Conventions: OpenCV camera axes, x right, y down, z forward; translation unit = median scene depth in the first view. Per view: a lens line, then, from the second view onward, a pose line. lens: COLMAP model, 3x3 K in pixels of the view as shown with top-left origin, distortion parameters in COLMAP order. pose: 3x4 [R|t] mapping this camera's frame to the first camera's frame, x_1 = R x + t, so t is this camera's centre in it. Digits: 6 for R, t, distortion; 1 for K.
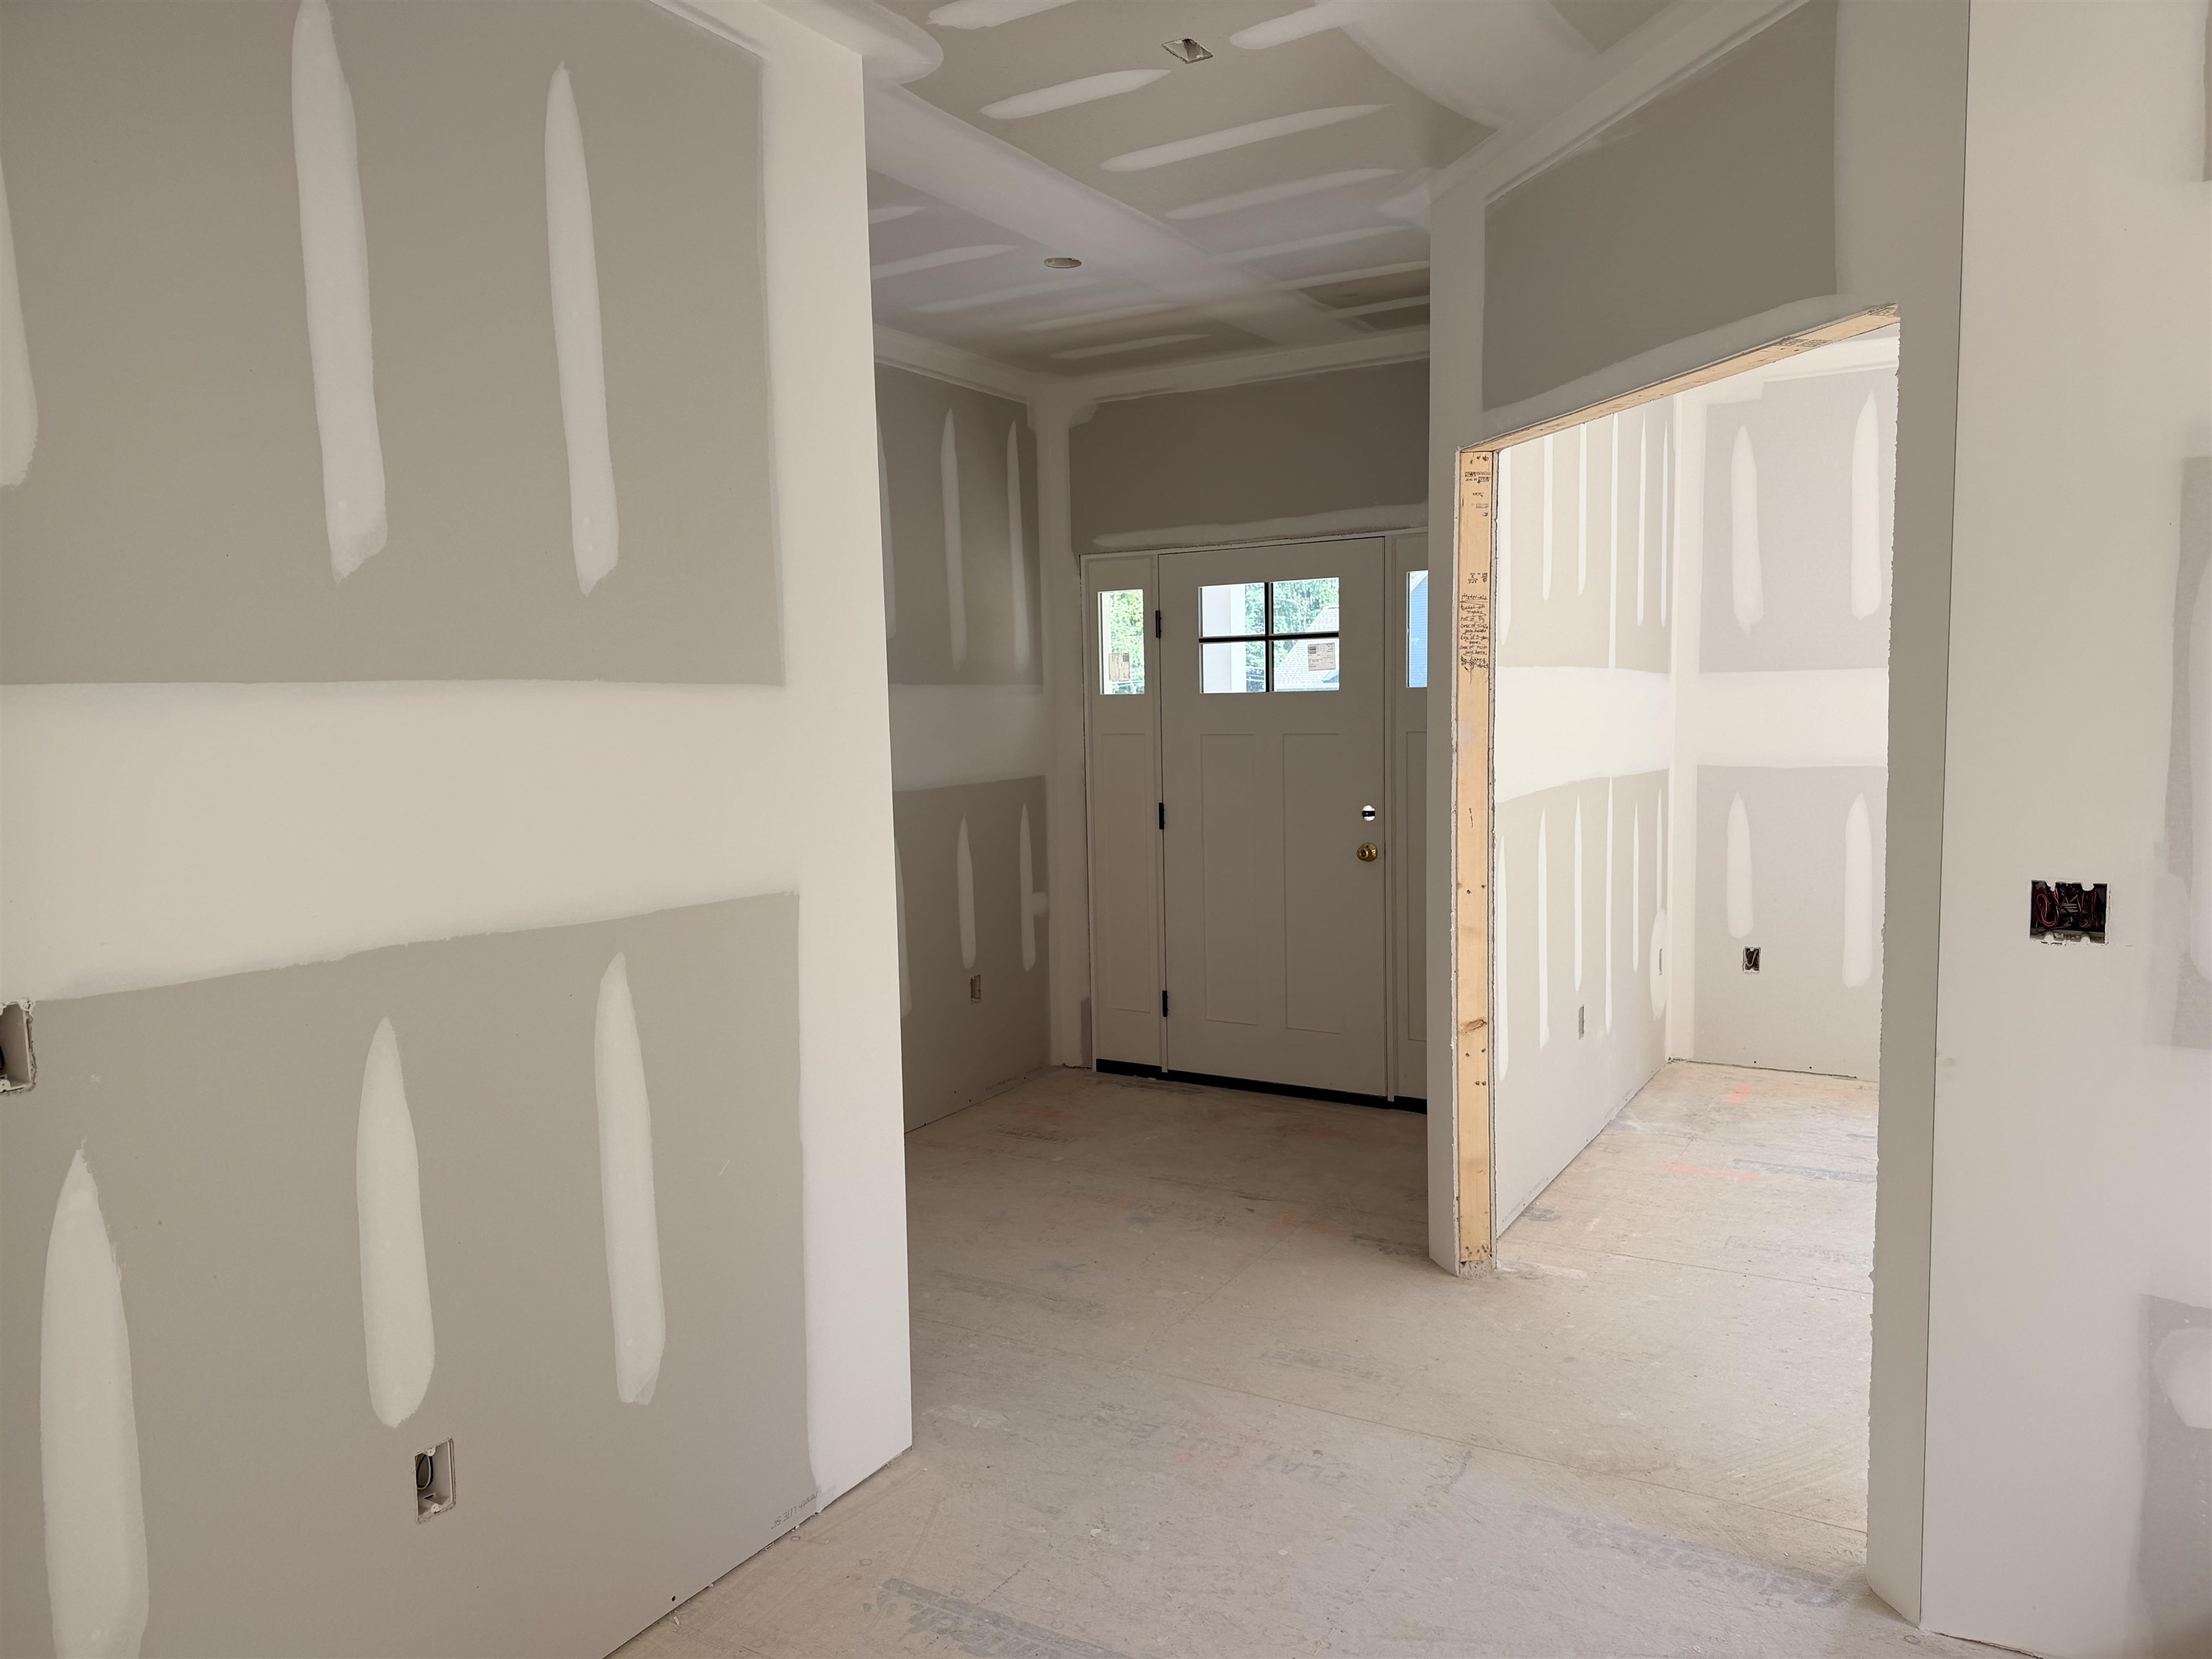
lens RADIAL K [[1549.2, 0, 1115.2], [0, 1549.2, 827.5], [0, 0, 1]] dist [0.106016, -0.148702]
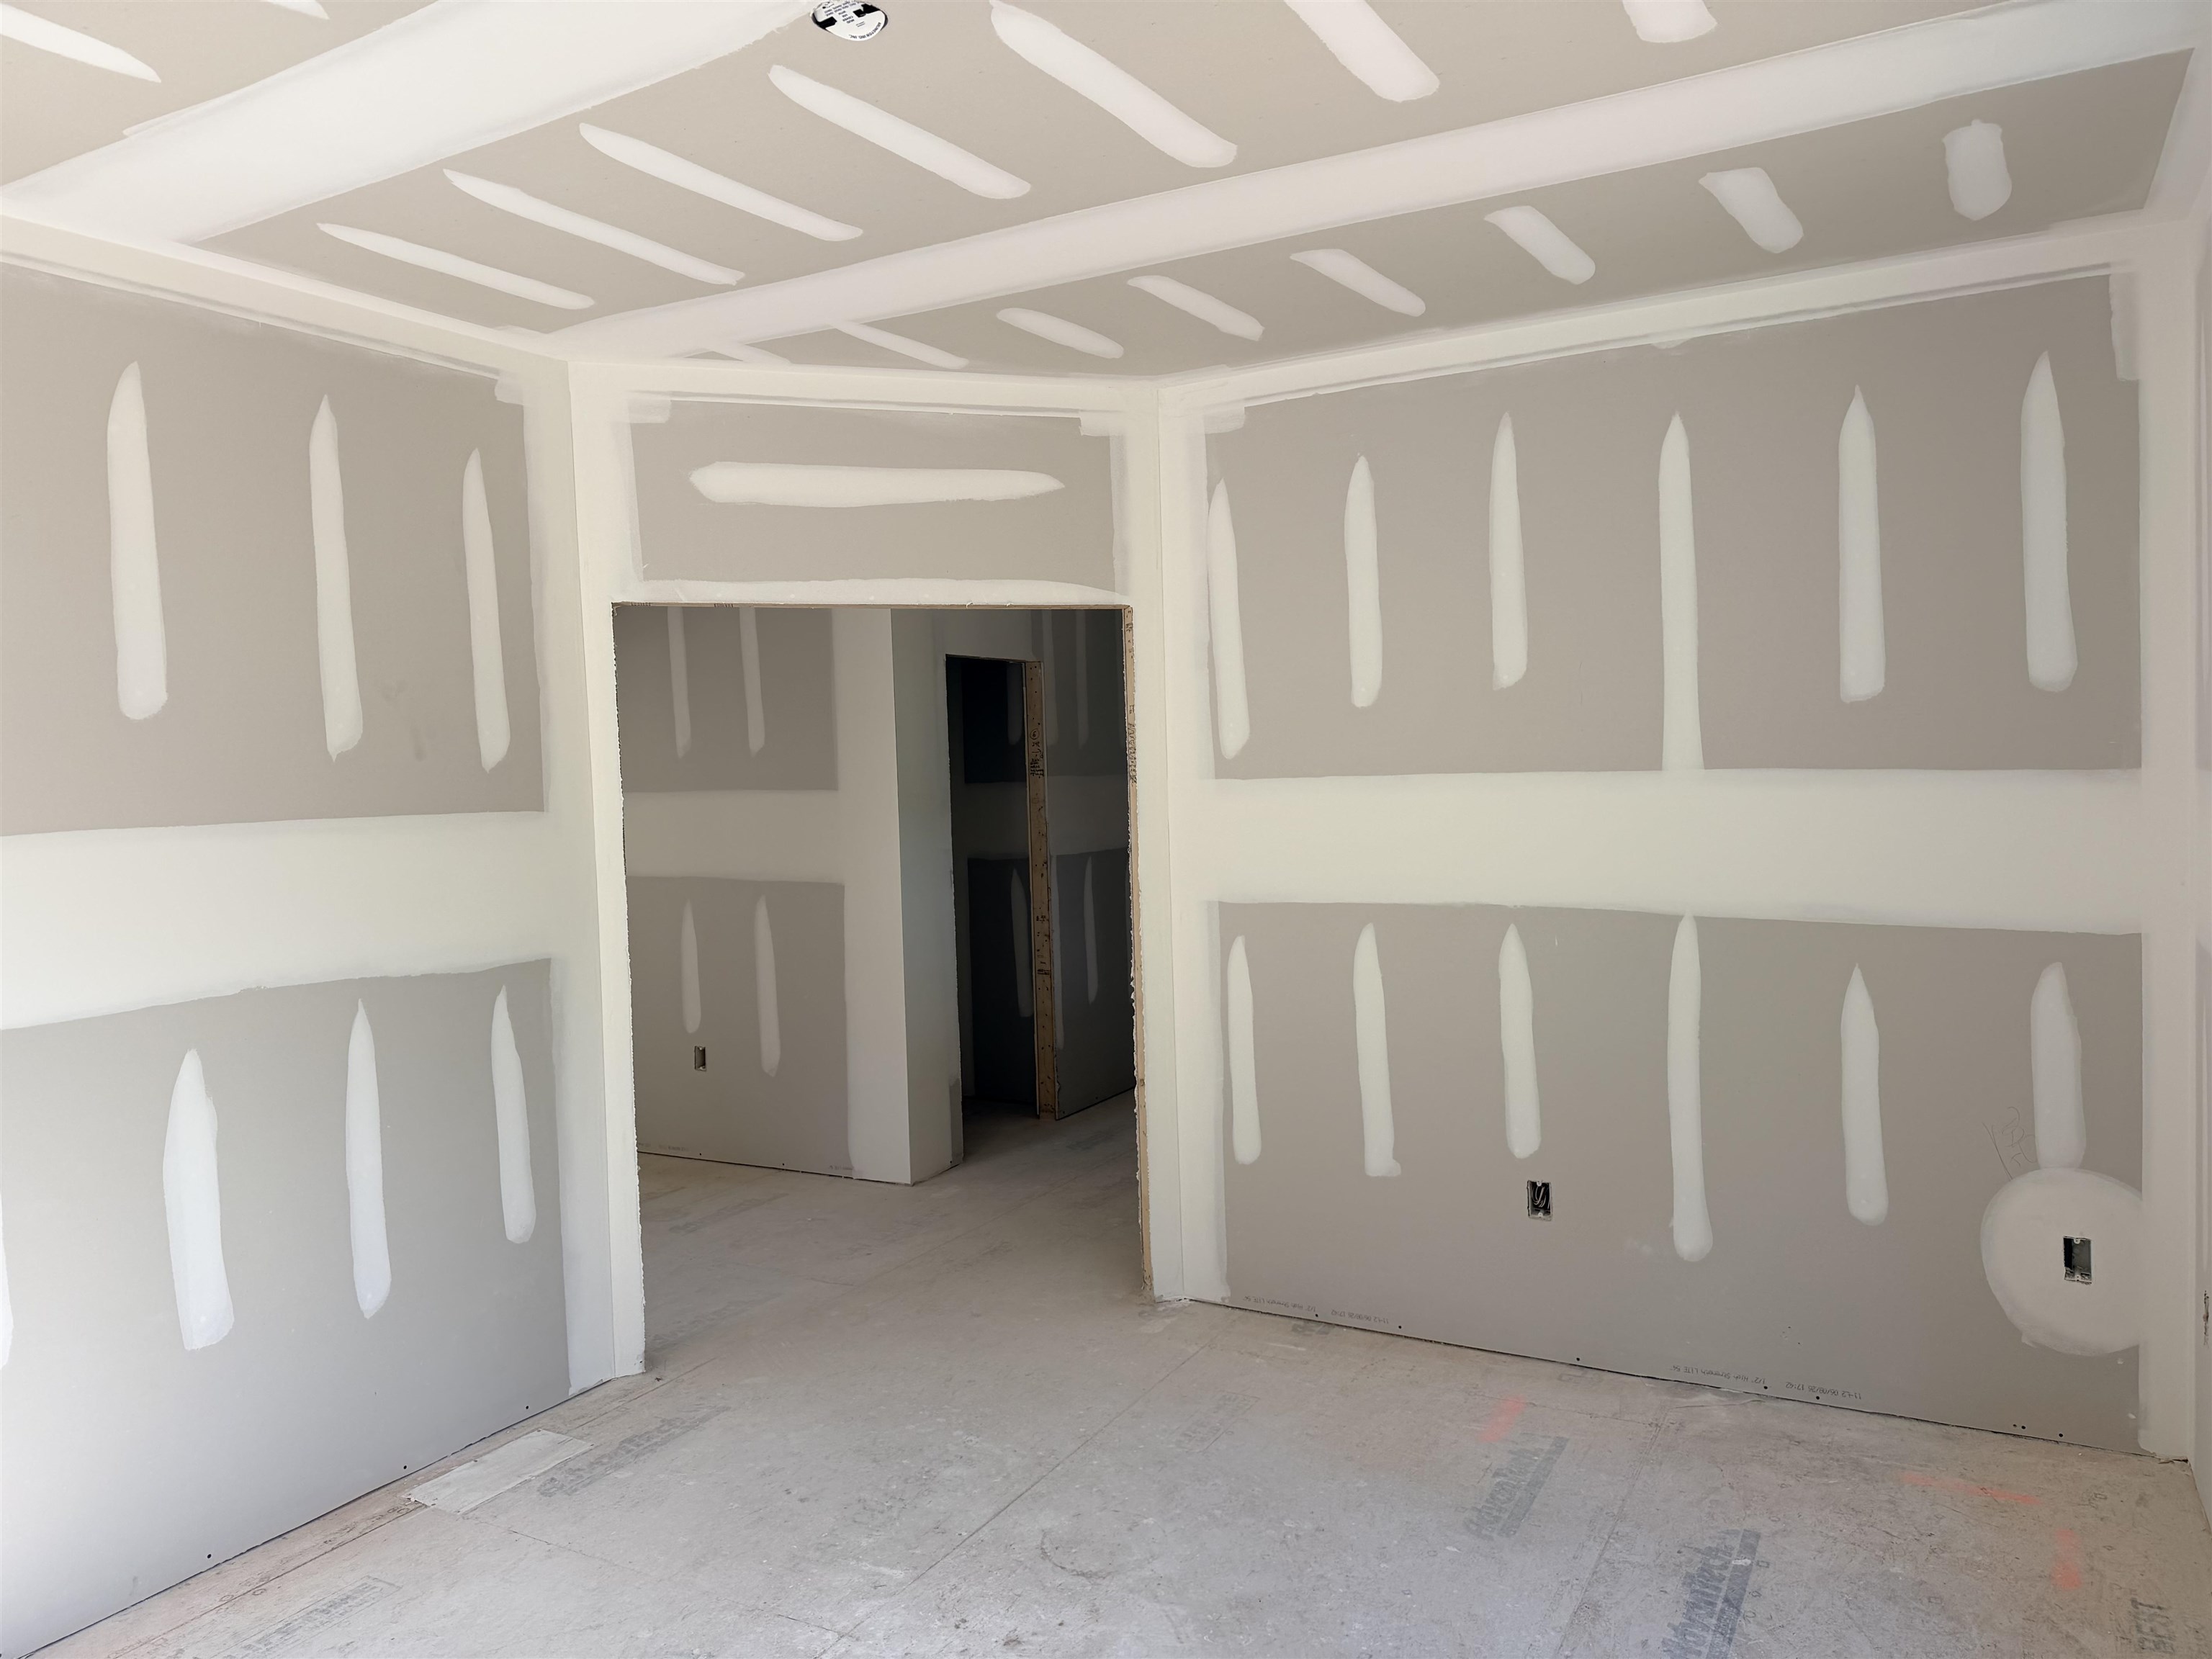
lens RADIAL K [[1549.2, 0, 1115.2], [0, 1549.2, 827.5], [0, 0, 1]] dist [0.106016, -0.148702]
pose [[0.014419, 0.067455, -0.997618, 1.165244], [-0.049129, 0.996565, 0.066674, -0.119380], [0.998688, 0.048051, 0.017684, 0.799769]]
